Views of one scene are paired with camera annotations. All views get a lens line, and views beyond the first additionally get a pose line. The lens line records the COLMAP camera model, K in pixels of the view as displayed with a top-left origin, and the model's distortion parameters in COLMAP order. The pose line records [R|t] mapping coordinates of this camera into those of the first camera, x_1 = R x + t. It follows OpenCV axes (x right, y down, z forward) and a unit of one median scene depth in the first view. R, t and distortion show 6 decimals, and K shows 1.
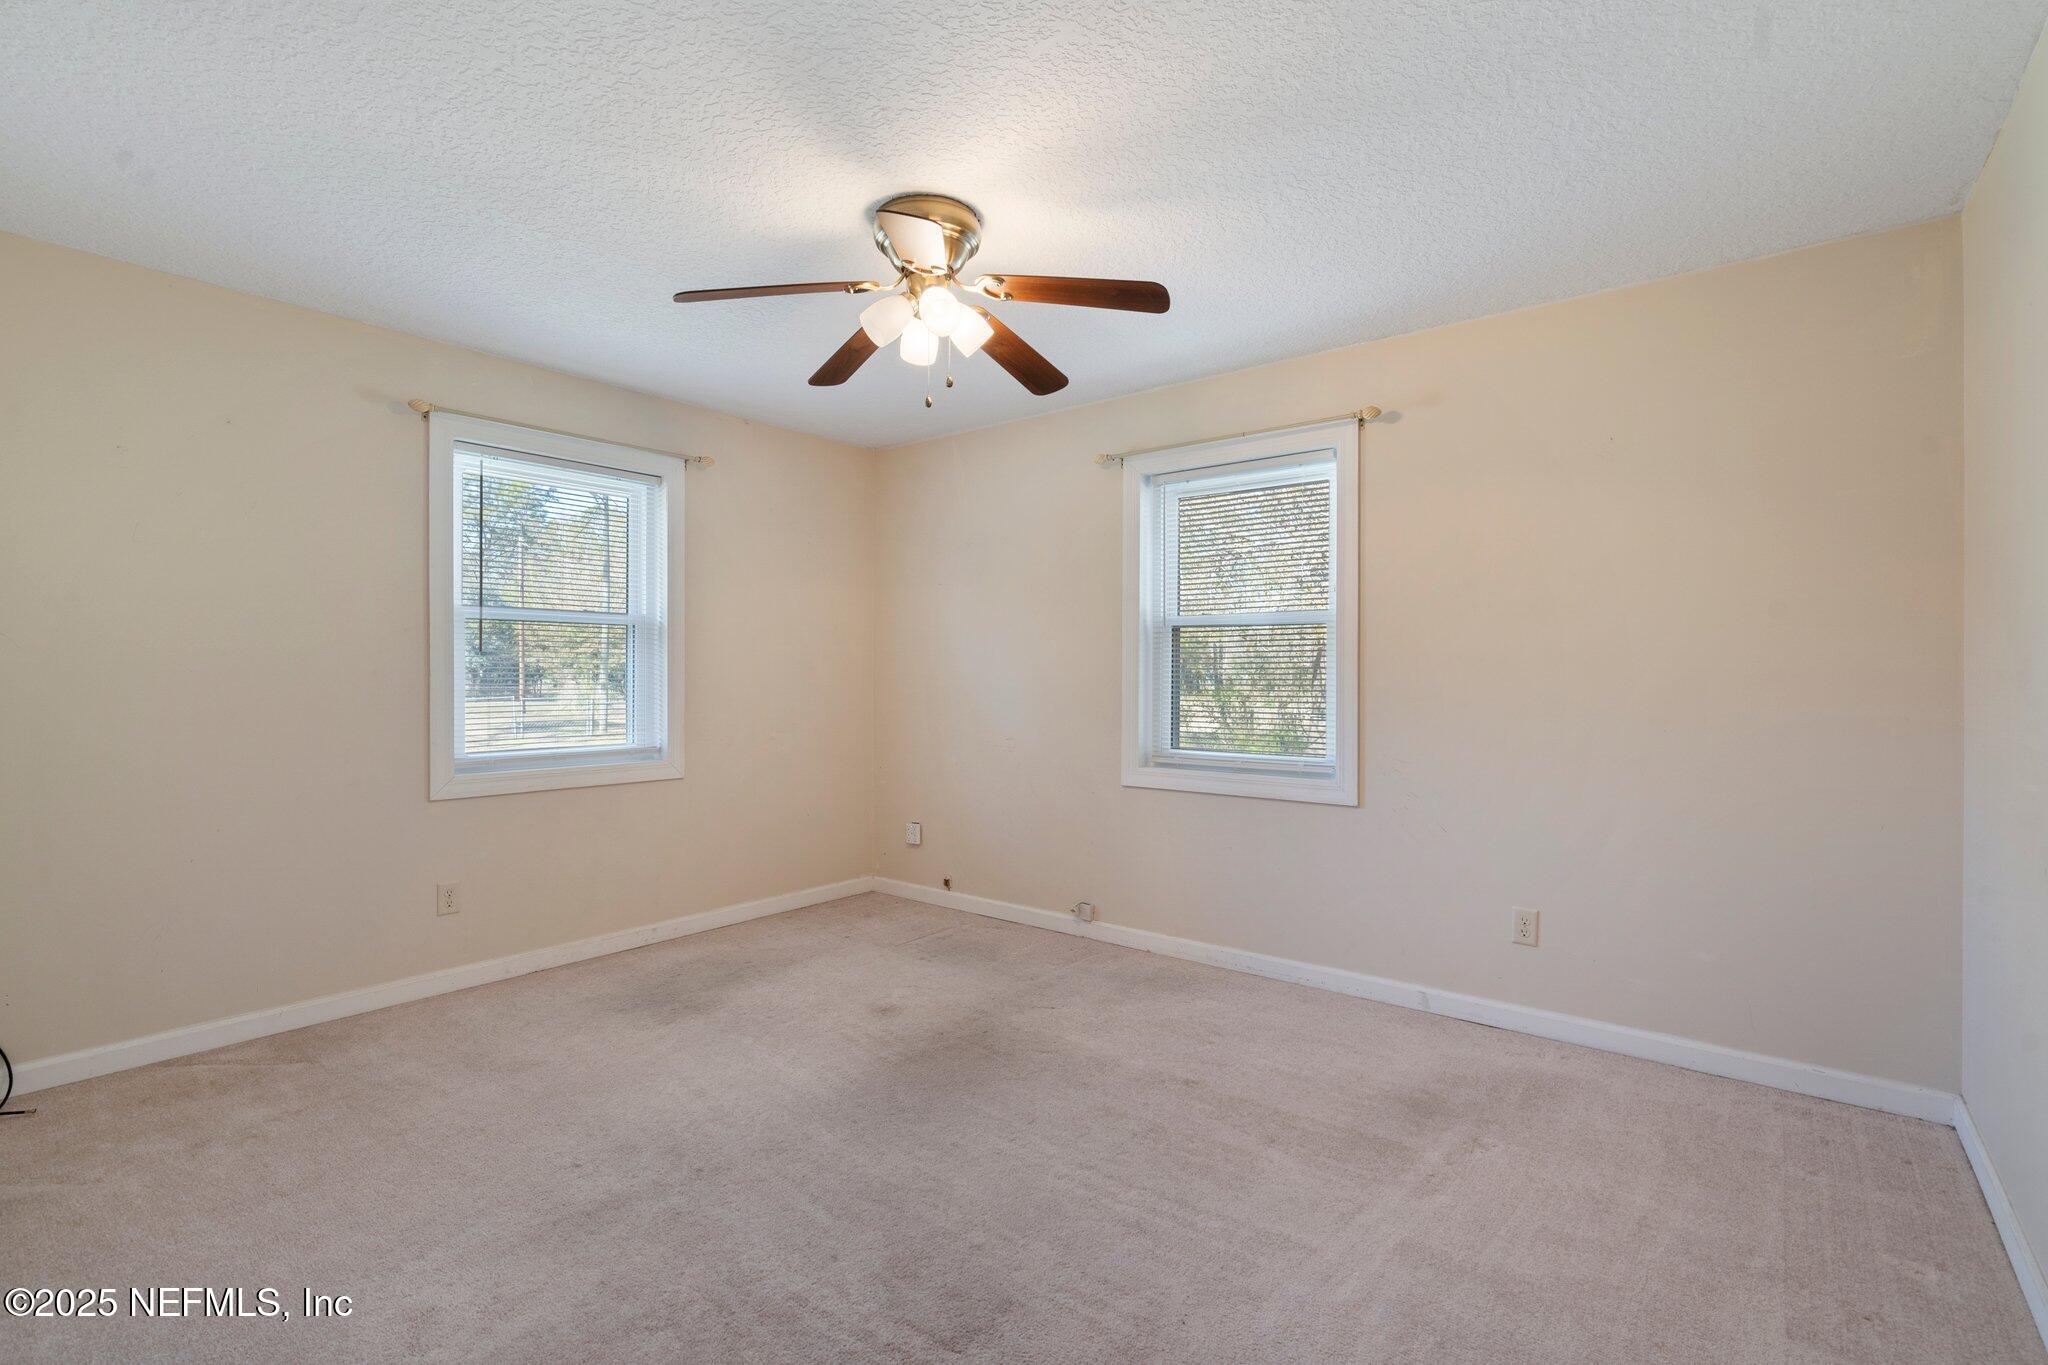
lens RADIAL K [[932.0, 0, 1018.6], [0, 932.0, 675.4], [0, 0, 1]] dist [0.003066, 0.000893]
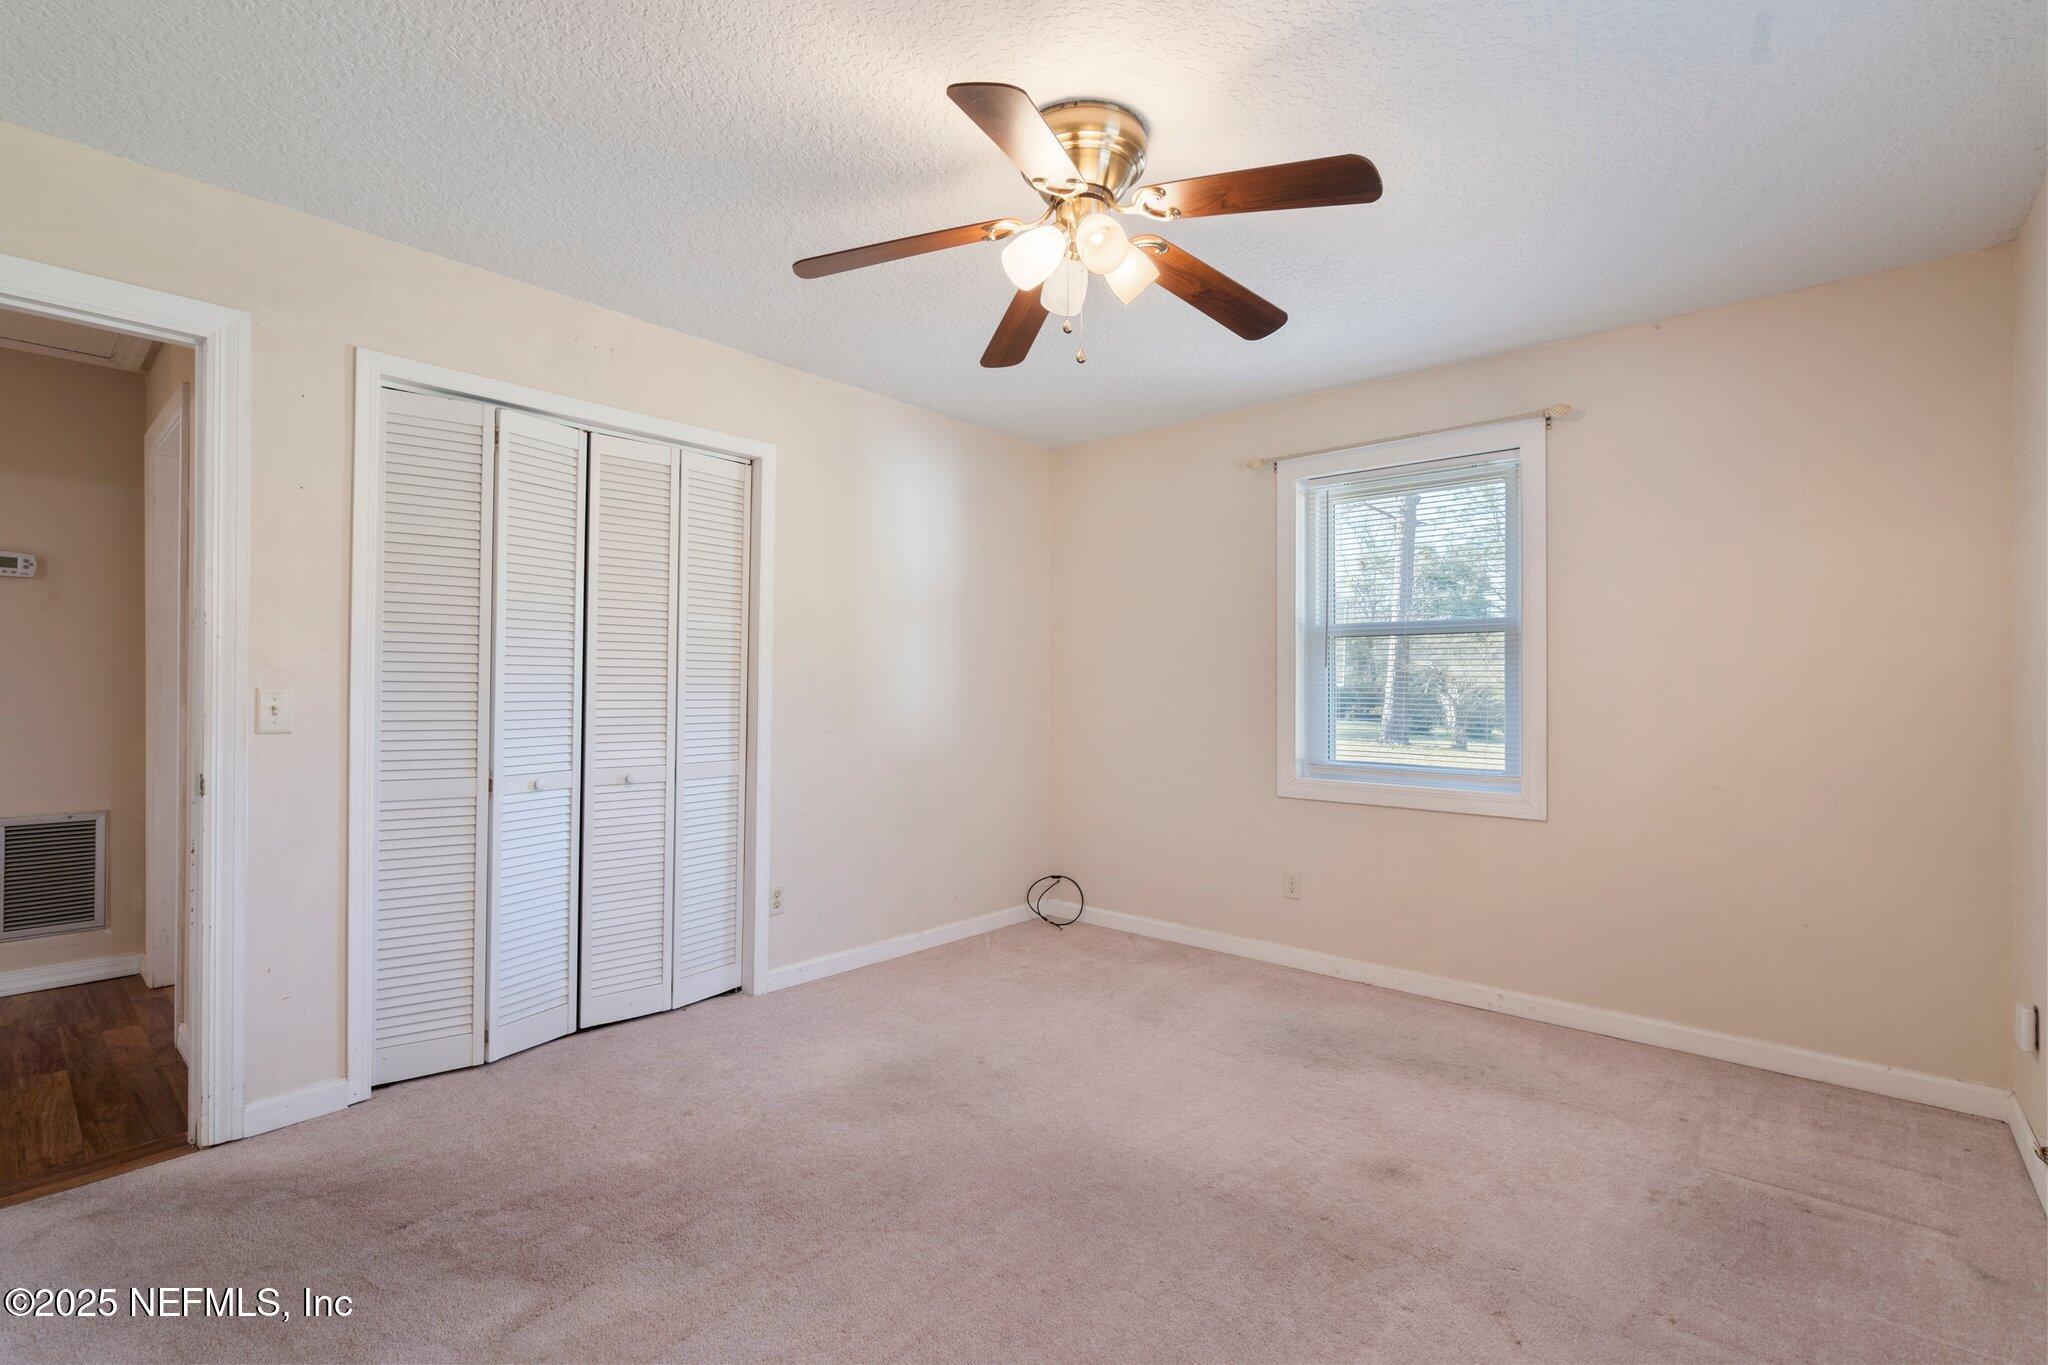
lens RADIAL K [[932.0, 0, 1018.6], [0, 932.0, 675.4], [0, 0, 1]] dist [0.003066, 0.000893]
pose [[-0.035614, -0.010043, -0.999315, 0.582899], [-0.006193, 0.999933, -0.009828, -0.002721], [0.999346, 0.005839, -0.035674, 0.765273]]
